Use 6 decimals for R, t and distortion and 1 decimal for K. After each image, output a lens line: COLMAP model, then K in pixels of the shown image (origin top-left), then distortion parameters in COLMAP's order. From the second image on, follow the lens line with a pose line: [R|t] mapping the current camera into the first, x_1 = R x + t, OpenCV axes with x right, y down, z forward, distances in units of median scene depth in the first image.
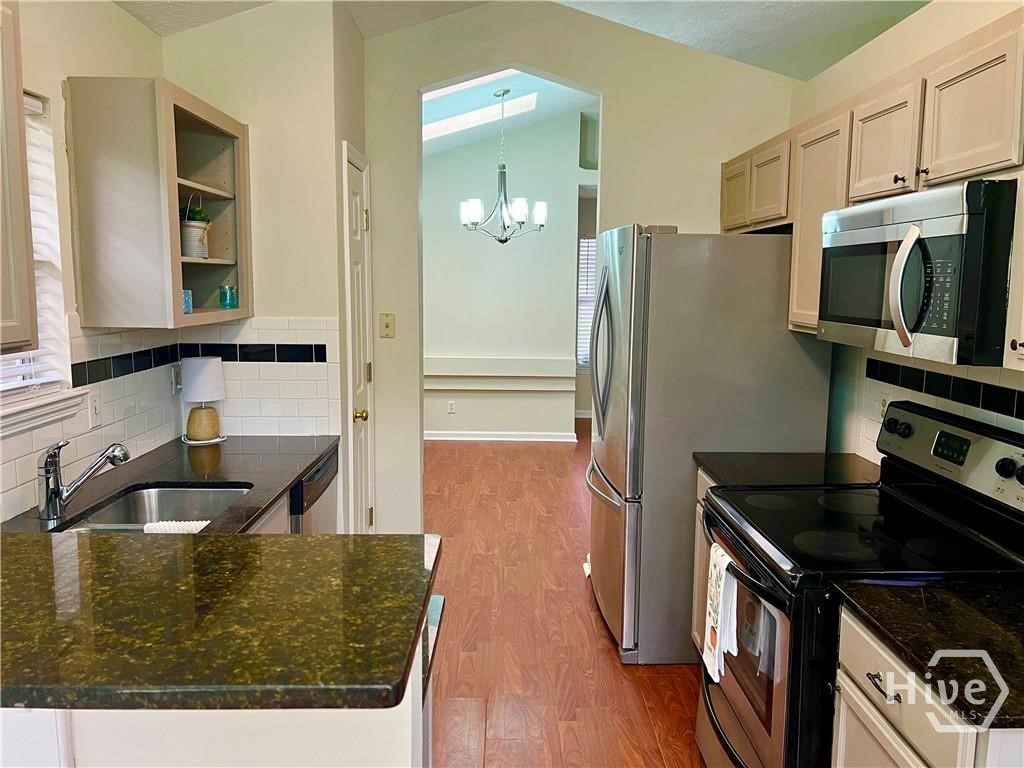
lens RADIAL K [[764.1, 0, 522.4], [0, 764.1, 389.4], [0, 0, 1]] dist [0.064342, -0.078030]
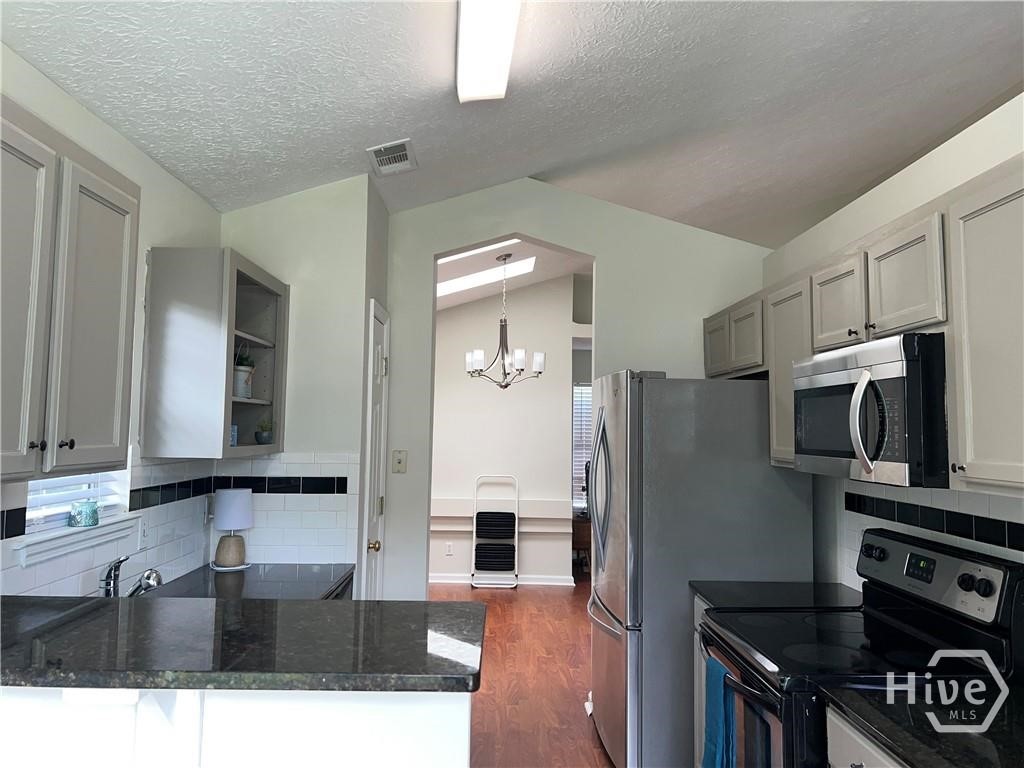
lens RADIAL K [[764.1, 0, 522.4], [0, 764.1, 389.4], [0, 0, 1]] dist [0.064342, -0.078030]
pose [[0.999957, 0.002595, 0.008929, -0.018855], [-0.000838, 0.981508, -0.191418, 0.028736], [-0.009260, 0.191402, 0.981468, -0.098054]]
